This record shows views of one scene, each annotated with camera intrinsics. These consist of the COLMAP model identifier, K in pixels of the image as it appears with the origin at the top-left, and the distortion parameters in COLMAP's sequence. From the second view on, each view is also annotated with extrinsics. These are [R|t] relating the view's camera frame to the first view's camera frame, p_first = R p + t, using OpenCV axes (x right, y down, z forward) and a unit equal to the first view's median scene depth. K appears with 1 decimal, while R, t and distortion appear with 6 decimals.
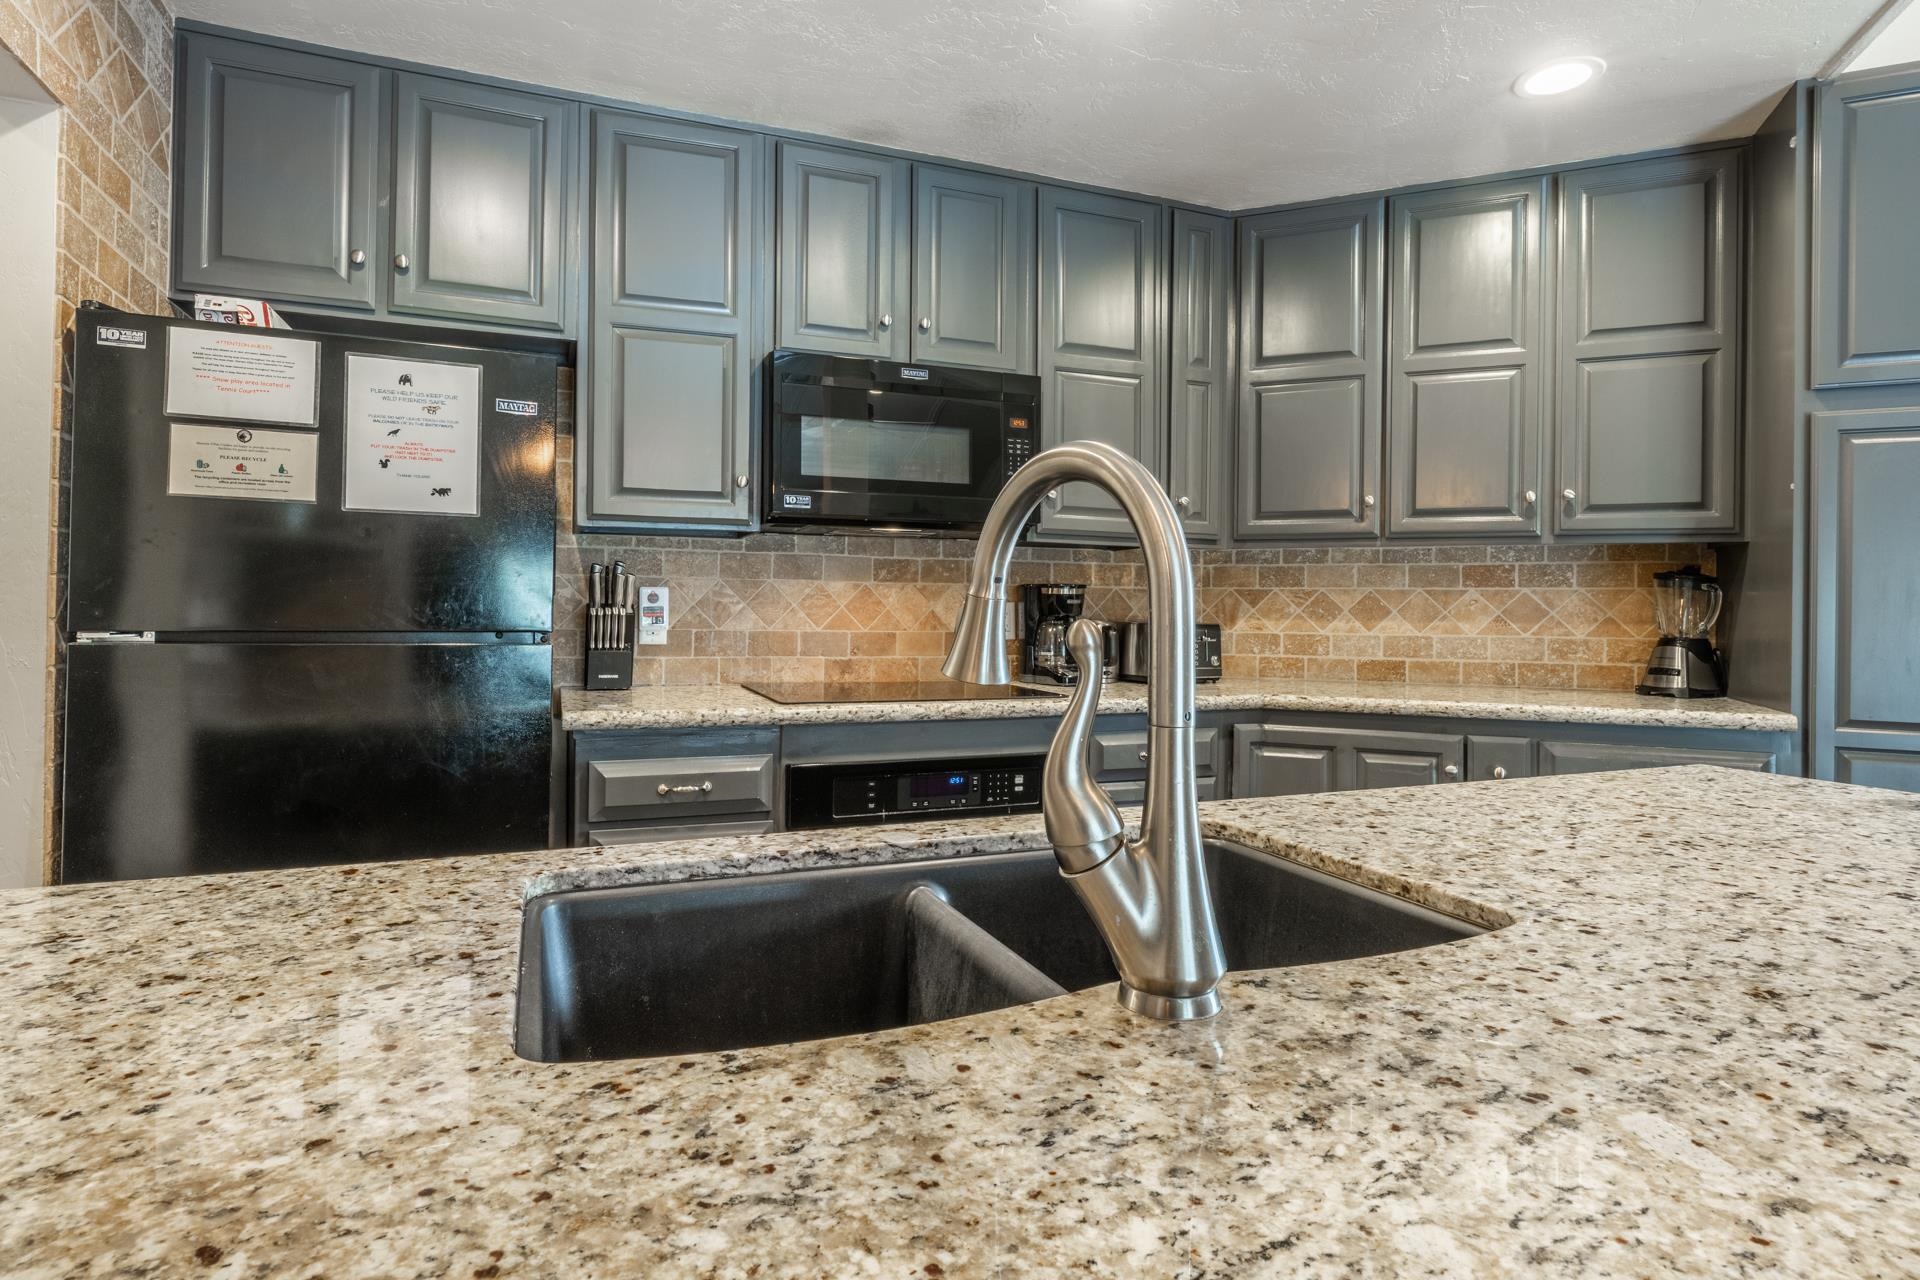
lens RADIAL K [[1005.8, 0, 942.4], [0, 1005.8, 605.3], [0, 0, 1]] dist [-0.000539, -0.005525]
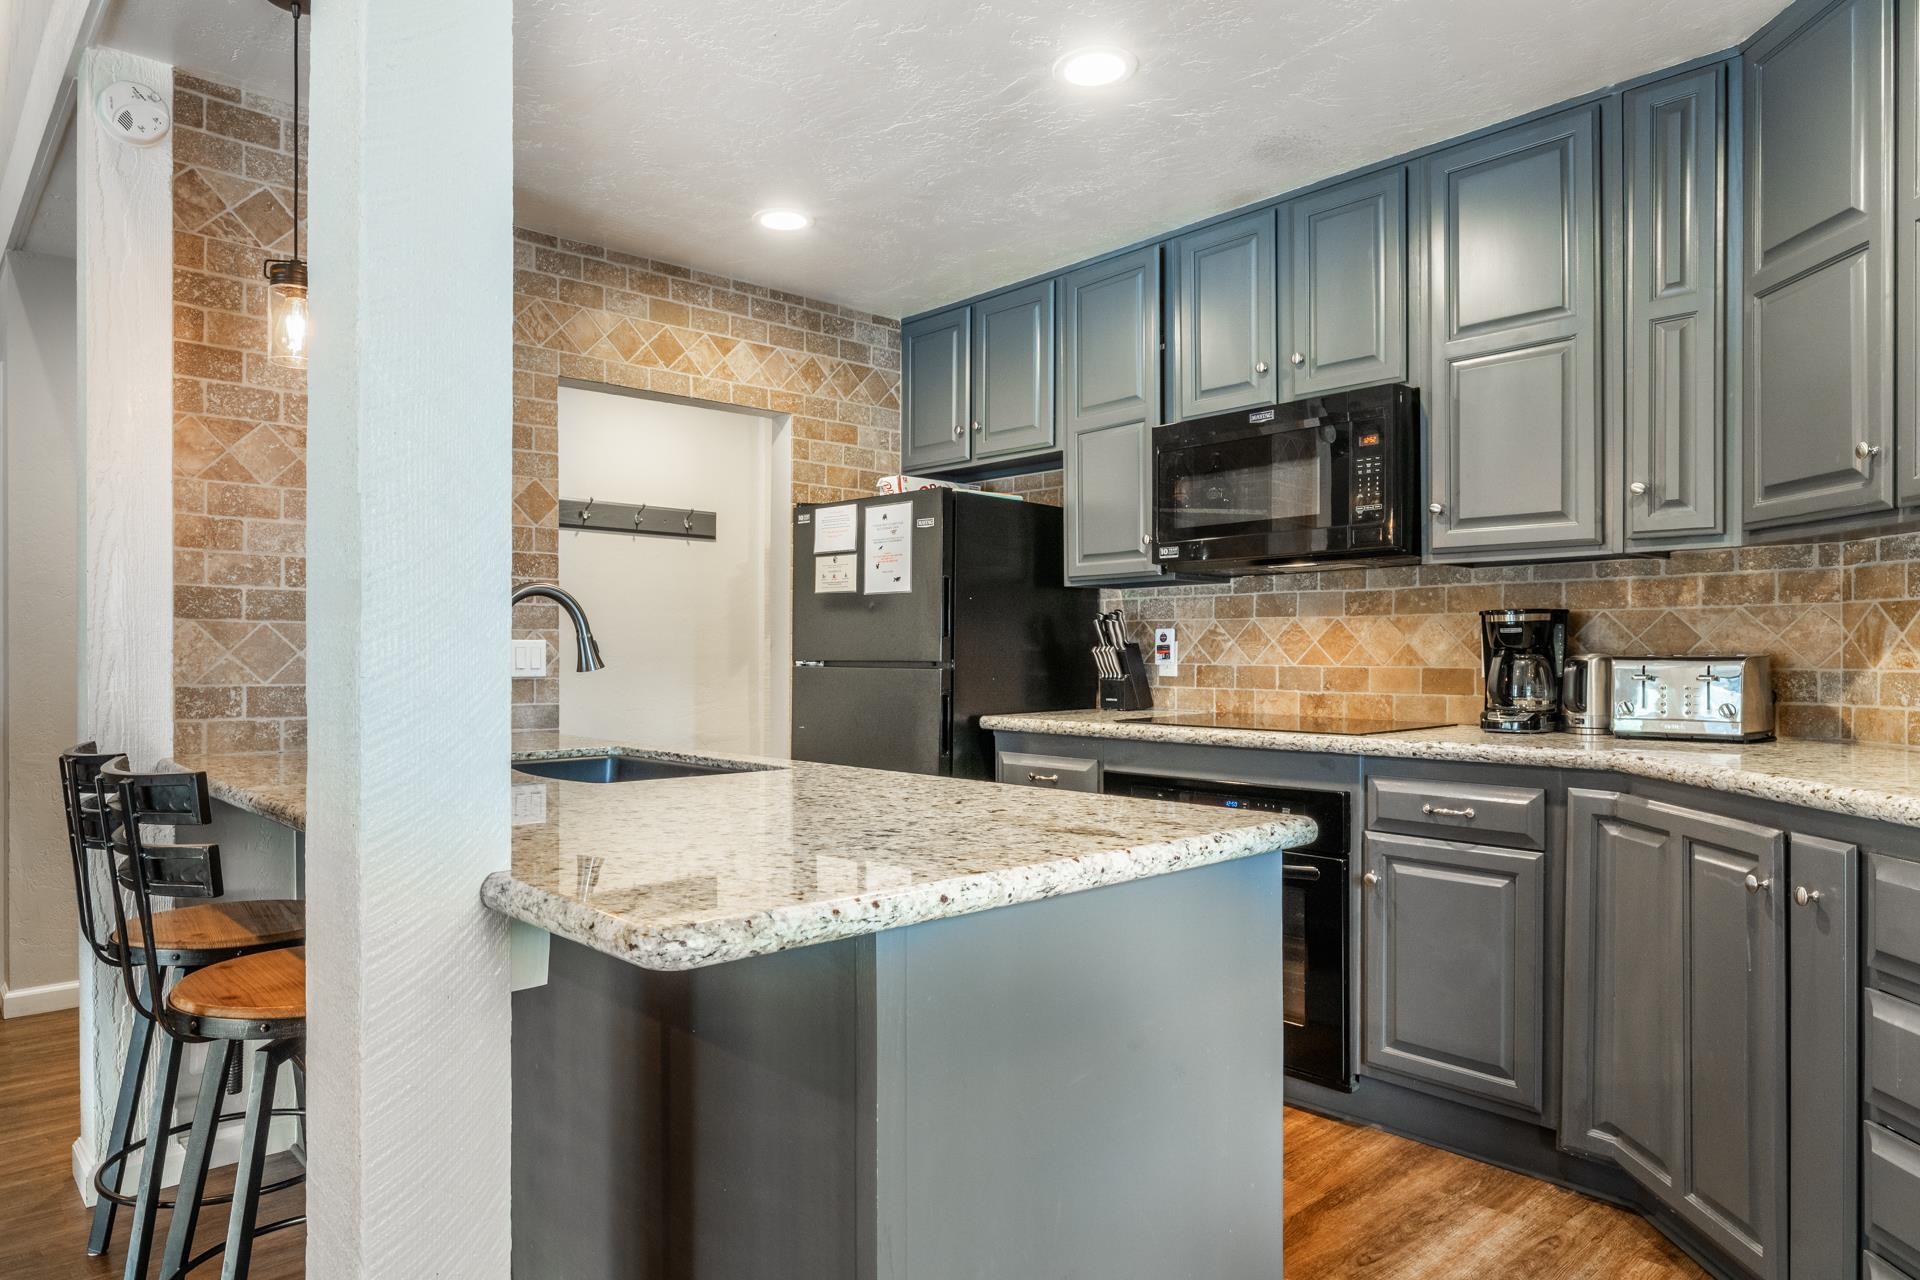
lens RADIAL K [[1167.2, 0, 947.2], [0, 1167.2, 660.1], [0, 0, 1]] dist [-0.009918, -0.002361]
pose [[0.359875, -0.005165, -0.932986, 0.935912], [0.010422, 0.999945, -0.001516, 0.019038], [0.932942, -0.009178, 0.359909, 0.250693]]
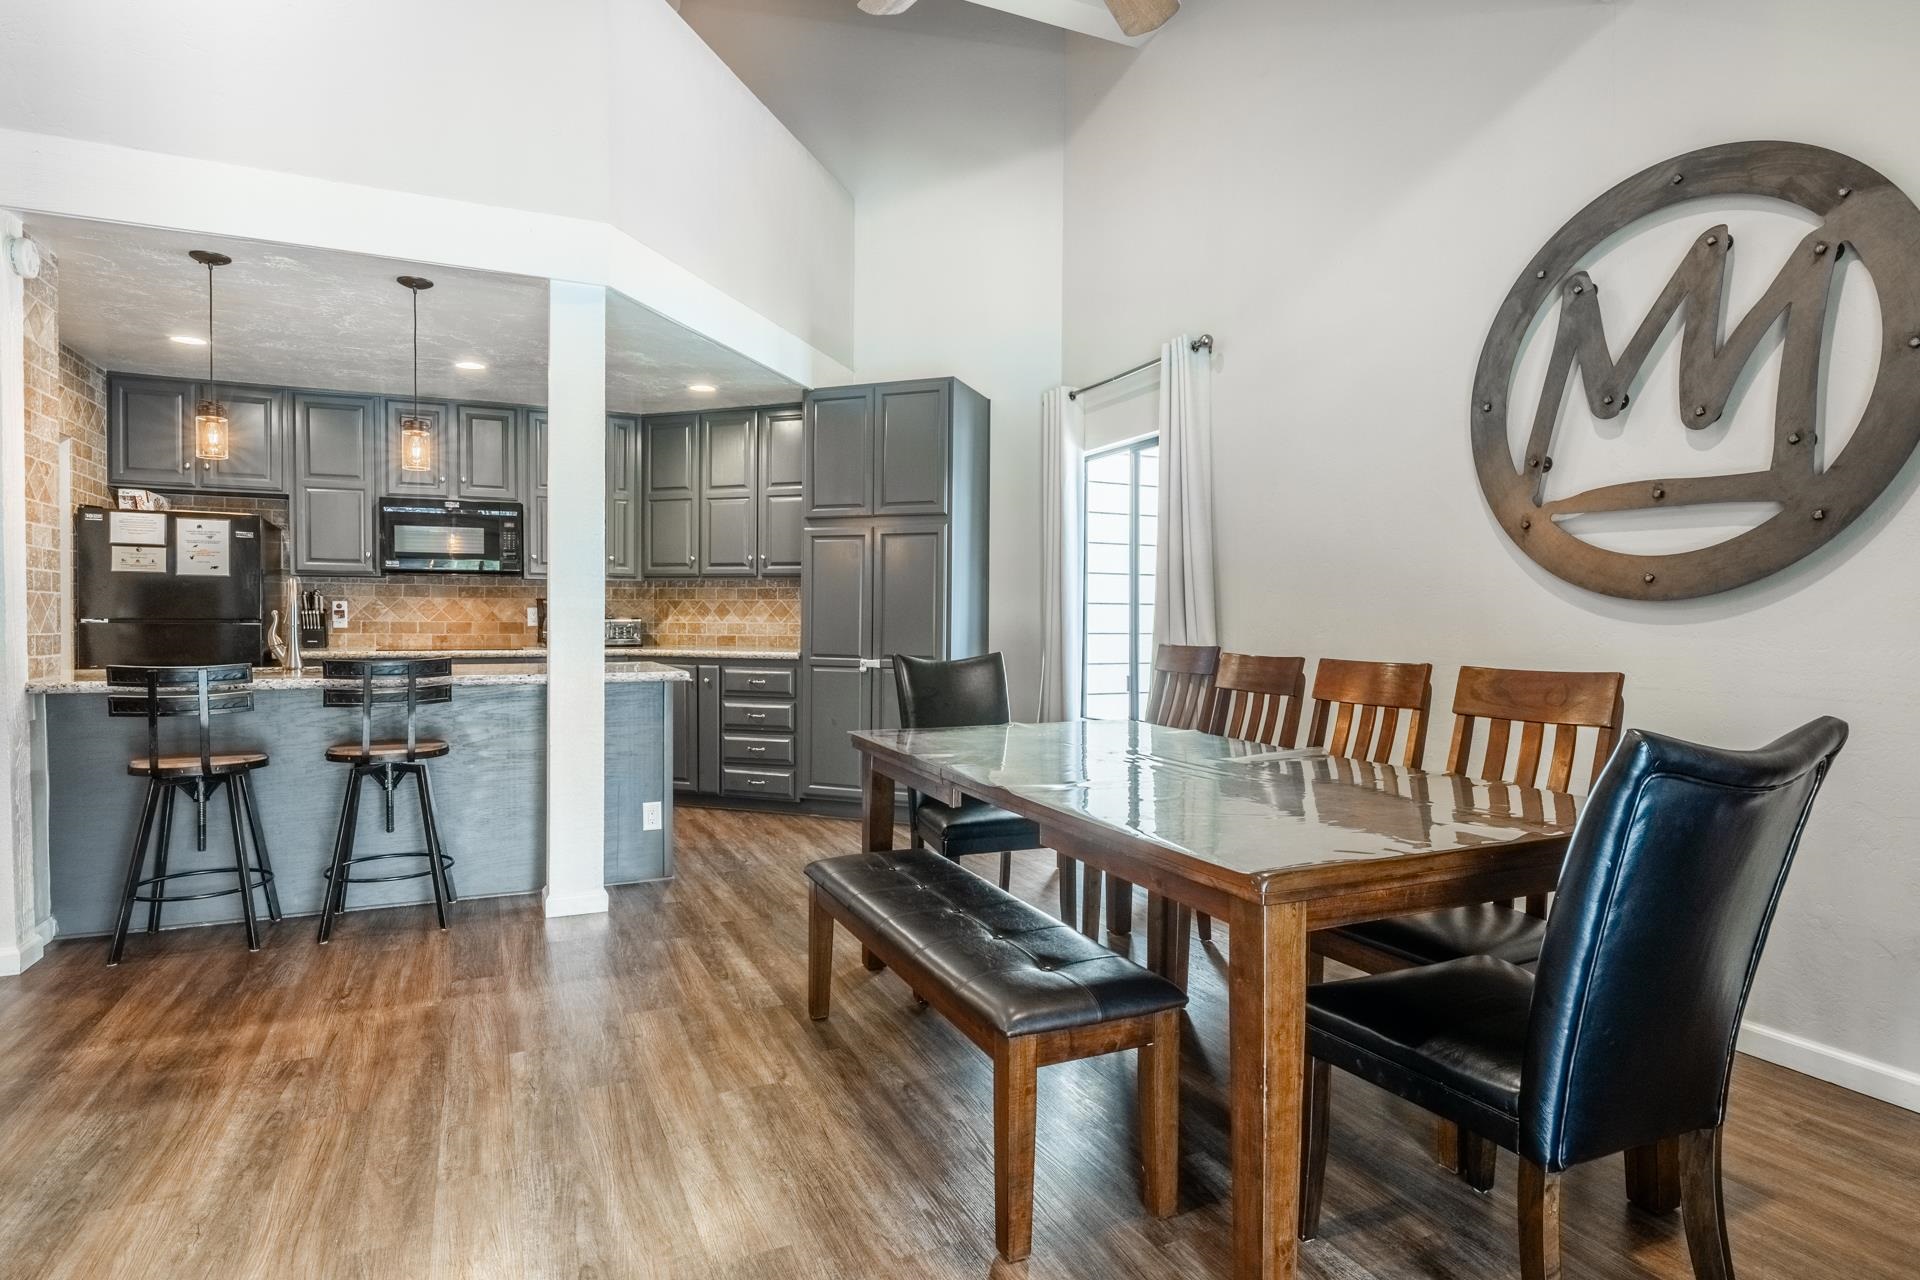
lens RADIAL K [[1005.8, 0, 928.7], [0, 1005.8, 641.7], [0, 0, 1]] dist [-0.000539, -0.005525]
pose [[0.999161, -0.004538, 0.040705, 0.892862], [0.003279, 0.999516, 0.030946, 0.006780], [-0.040826, -0.030787, 0.998692, -1.214684]]
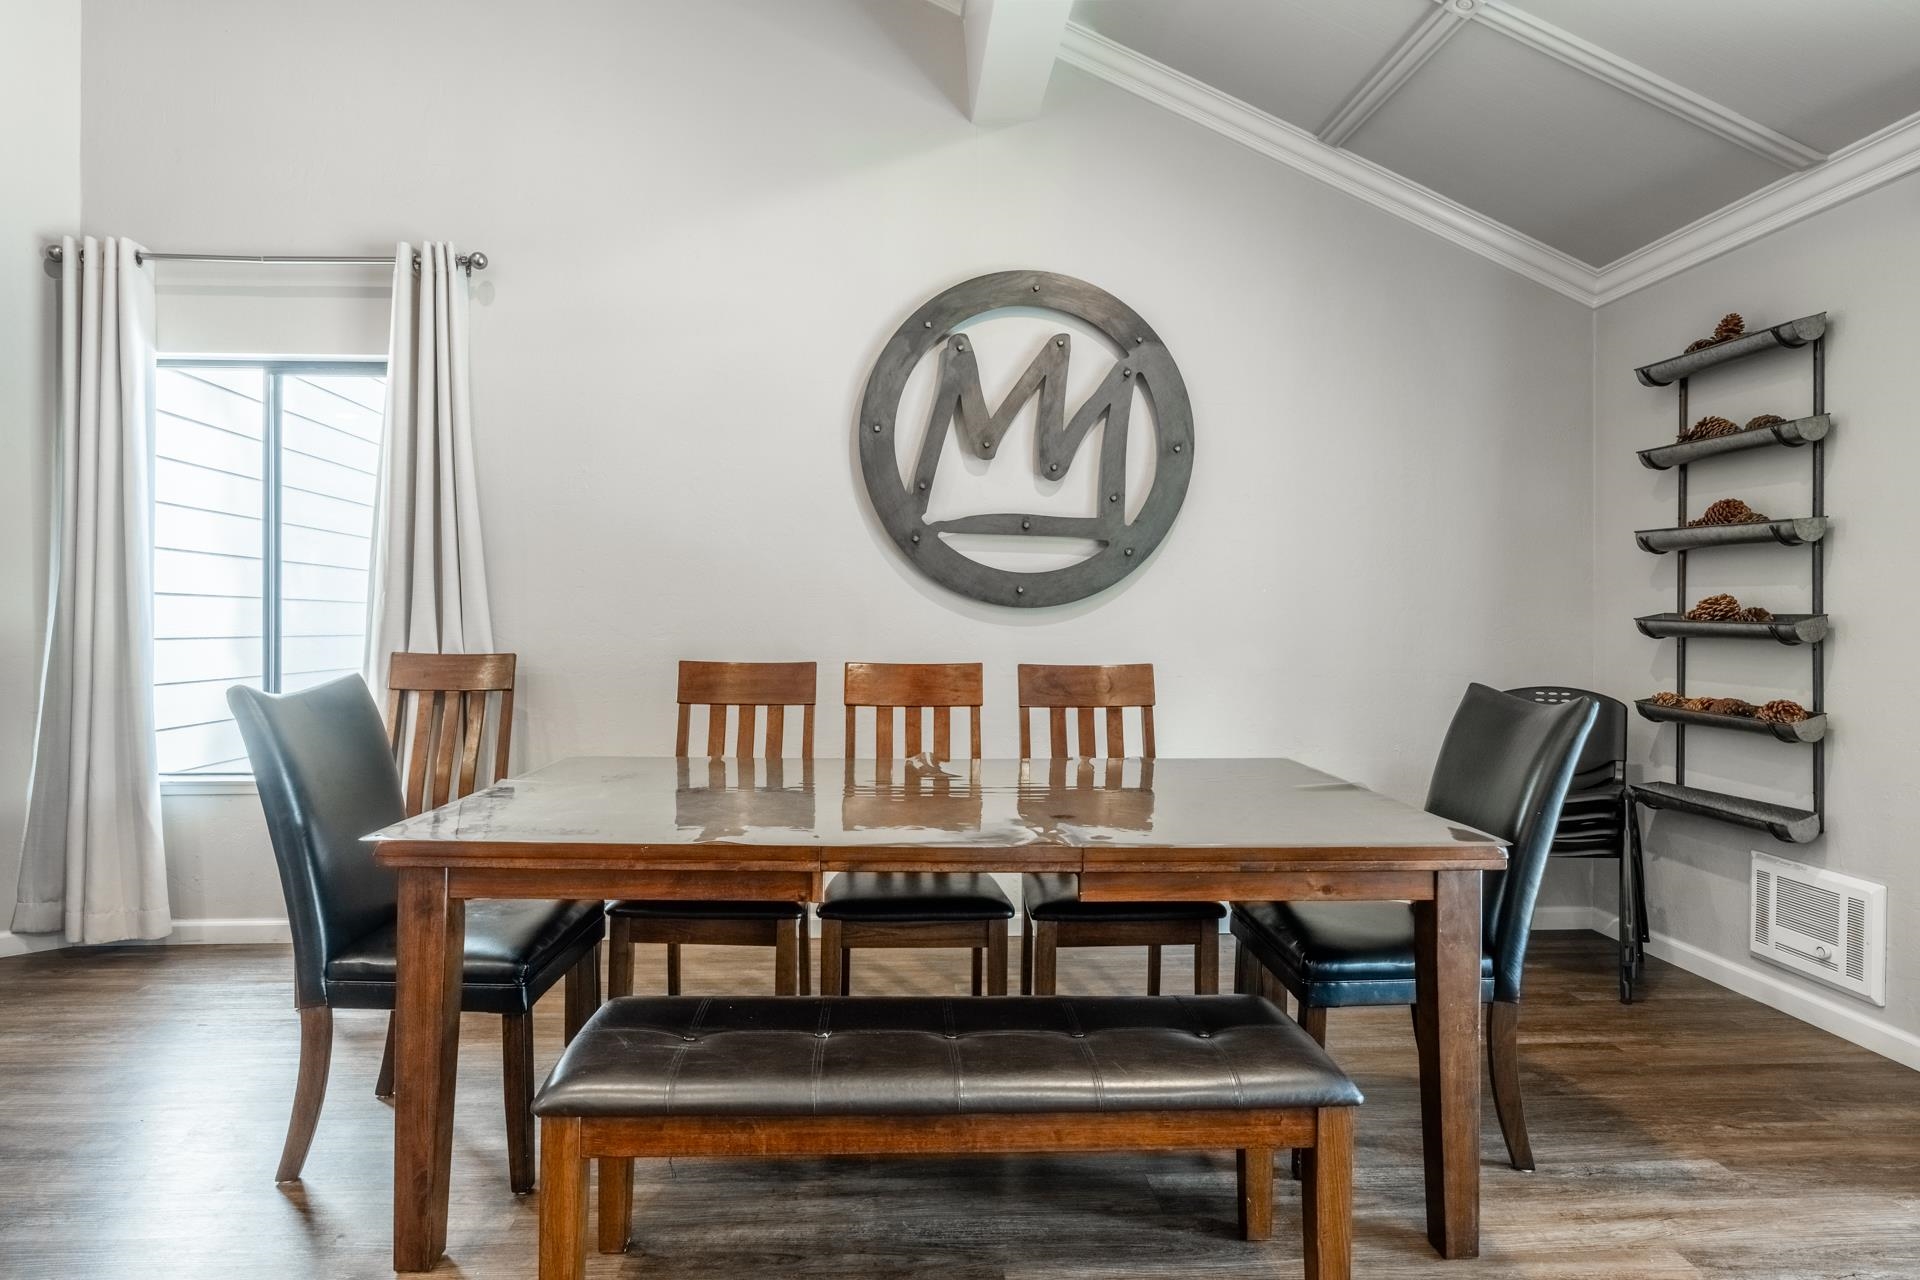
lens RADIAL K [[1030.9, 0, 915.9], [0, 1030.9, 621.2], [0, 0, 1]] dist [-0.001545, -0.000818]
pose [[0.322553, -0.007318, 0.946523, 0.365721], [-0.013056, 0.999841, 0.012179, 0.002890], [-0.946461, -0.016286, 0.322407, -0.556914]]
